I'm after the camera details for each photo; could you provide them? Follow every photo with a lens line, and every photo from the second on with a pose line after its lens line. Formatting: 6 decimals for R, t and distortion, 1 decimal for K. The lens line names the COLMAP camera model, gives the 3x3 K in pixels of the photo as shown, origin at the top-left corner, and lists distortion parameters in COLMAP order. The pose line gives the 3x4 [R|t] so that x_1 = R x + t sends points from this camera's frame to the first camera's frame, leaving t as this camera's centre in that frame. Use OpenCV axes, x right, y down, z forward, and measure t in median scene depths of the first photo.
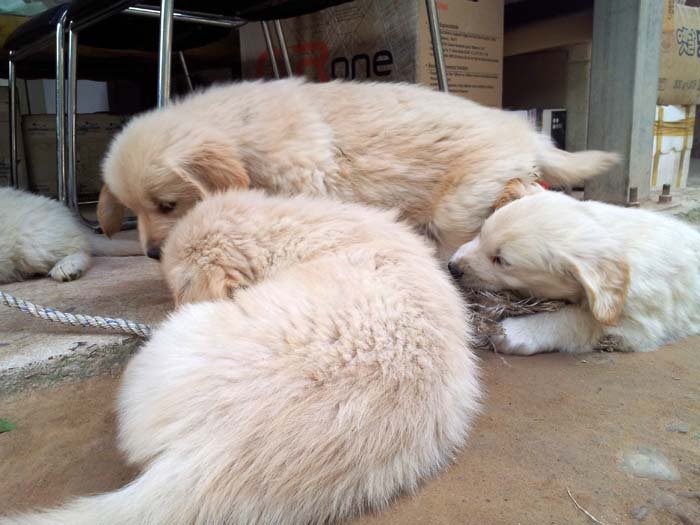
lens RADIAL K [[634.3, 0, 350.0], [0, 634.3, 262.5], [0, 0, 1]] dist [-0.012230, 0.002750]
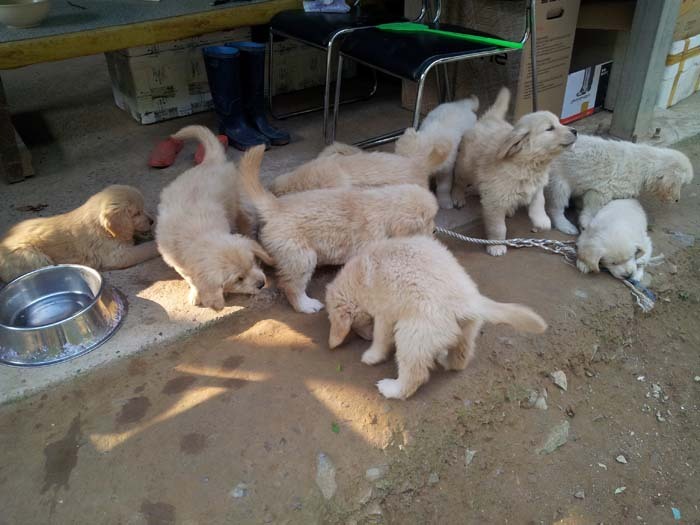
lens RADIAL K [[634.3, 0, 350.0], [0, 634.3, 262.5], [0, 0, 1]] dist [-0.012230, 0.002750]
pose [[0.996122, 0.058047, -0.066113, -0.208110], [-0.031602, 0.937377, 0.346881, -0.363435], [0.082108, -0.343446, 0.935576, -0.832341]]
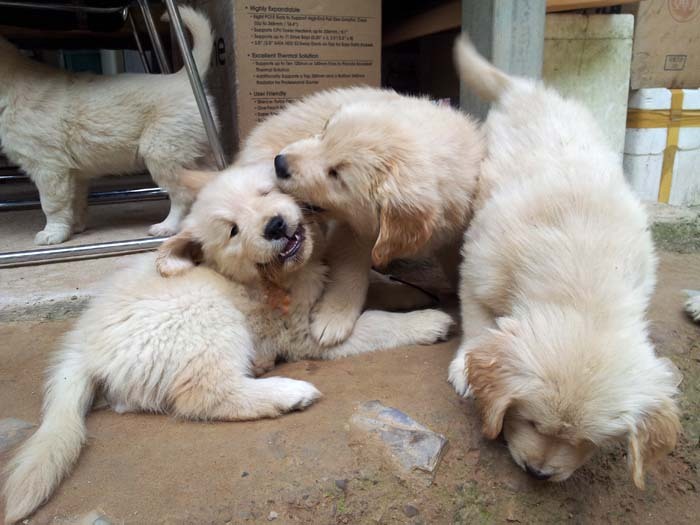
lens RADIAL K [[630.4, 0, 350.0], [0, 630.4, 262.5], [0, 0, 1]] dist [-0.041683, -0.002853]
pose [[0.950741, 0.101828, -0.292783, 0.511740], [-0.078999, 0.992912, 0.088797, -0.102307], [0.299750, -0.061294, 0.952047, 0.165888]]
